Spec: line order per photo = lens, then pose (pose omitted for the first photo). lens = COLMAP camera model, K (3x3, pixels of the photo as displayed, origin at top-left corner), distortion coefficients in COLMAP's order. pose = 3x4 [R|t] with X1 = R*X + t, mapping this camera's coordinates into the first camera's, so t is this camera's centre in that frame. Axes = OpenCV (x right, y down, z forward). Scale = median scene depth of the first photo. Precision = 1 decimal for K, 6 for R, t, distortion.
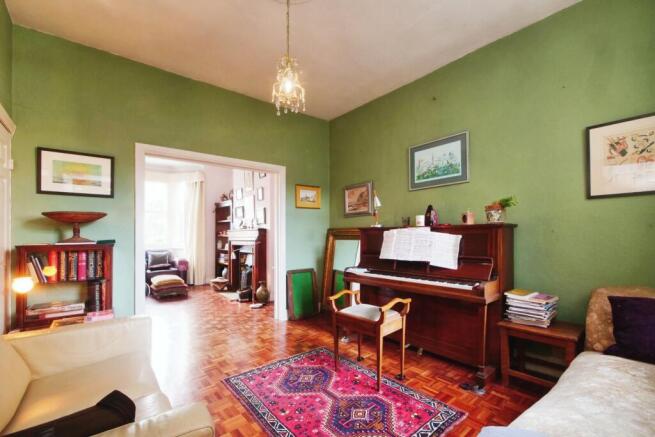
lens RADIAL K [[282.3, 0, 333.7], [0, 282.3, 234.3], [0, 0, 1]] dist [0.000675, 0.000113]
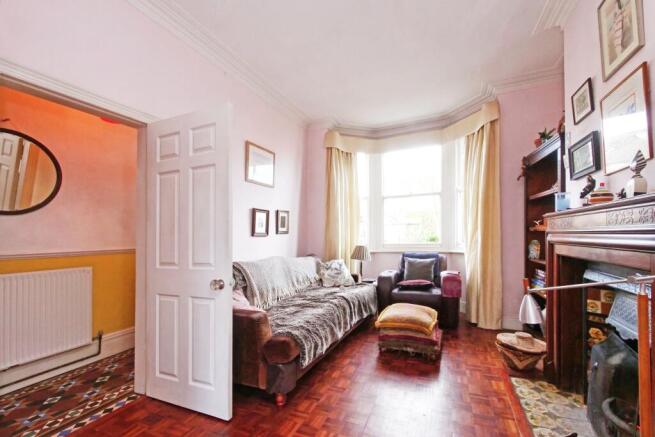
lens RADIAL K [[282.3, 0, 333.7], [0, 282.3, 234.3], [0, 0, 1]] dist [0.000675, 0.000113]
pose [[0.459974, 0.001686, -0.887931, -0.161506], [0.009962, 0.999925, 0.007060, 0.005921], [0.887877, -0.012093, 0.459923, 0.543589]]
